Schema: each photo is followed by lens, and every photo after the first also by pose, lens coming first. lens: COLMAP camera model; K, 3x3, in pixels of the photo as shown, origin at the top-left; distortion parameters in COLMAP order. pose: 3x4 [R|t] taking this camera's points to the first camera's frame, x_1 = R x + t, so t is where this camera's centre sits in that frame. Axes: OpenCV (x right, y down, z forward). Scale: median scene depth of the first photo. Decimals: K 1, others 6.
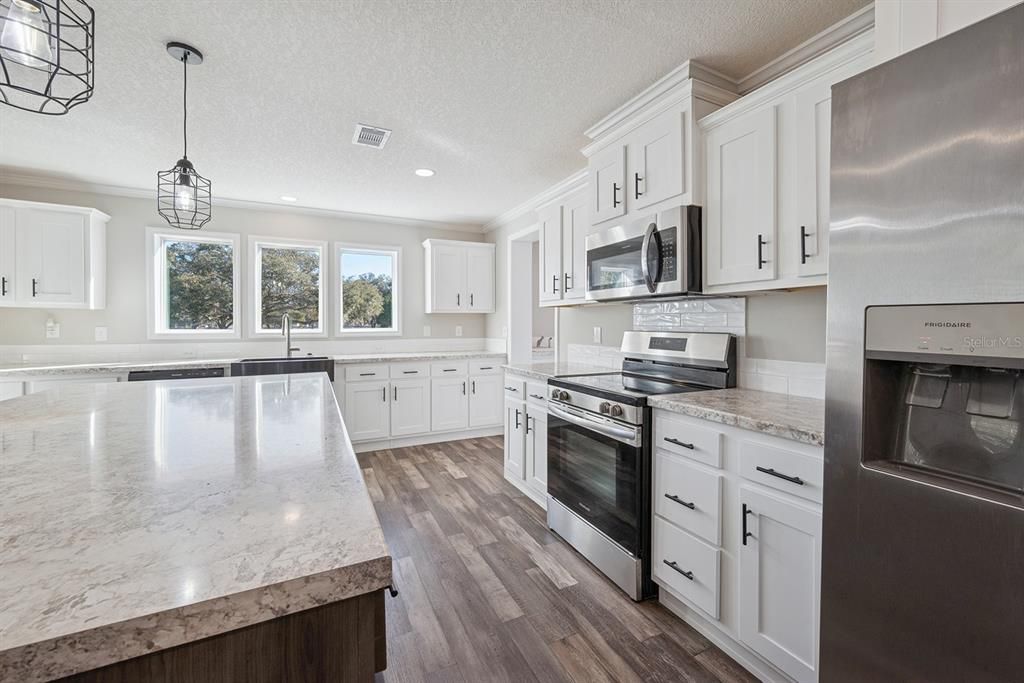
lens RADIAL K [[418.1, 0, 505.7], [0, 418.1, 326.3], [0, 0, 1]] dist [-0.001443, -0.000301]
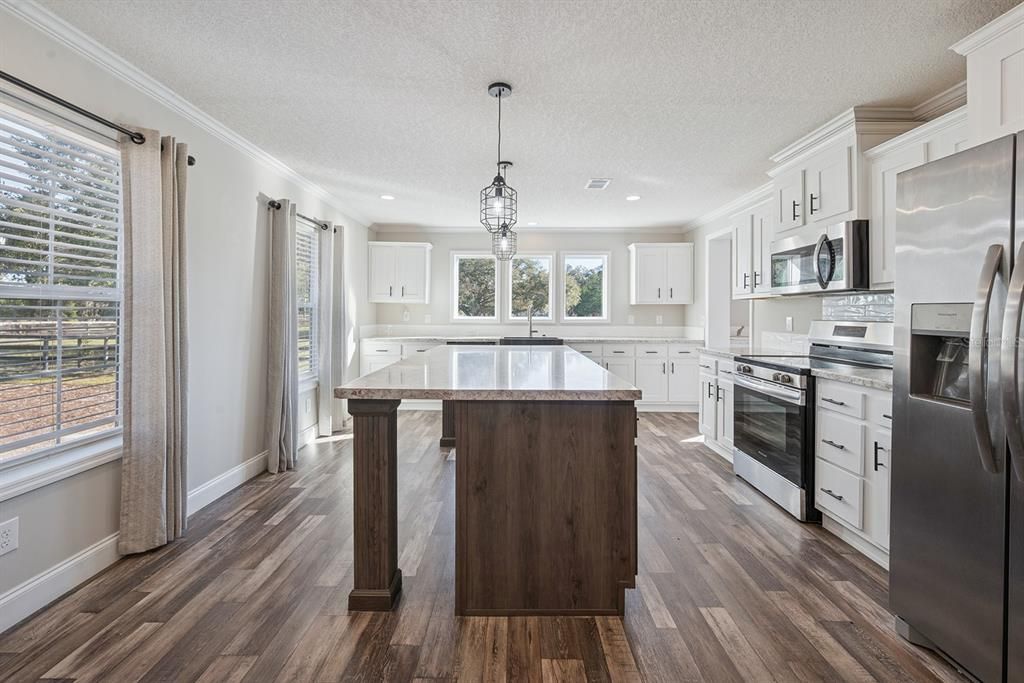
lens RADIAL K [[418.1, 0, 511.1], [0, 418.1, 312.1], [0, 0, 1]] dist [-0.001443, -0.000301]
pose [[0.901673, 0.003013, -0.432409, 0.036081], [-0.007005, 0.999946, -0.007641, 0.003523], [0.432363, 0.009919, 0.901645, -0.433050]]
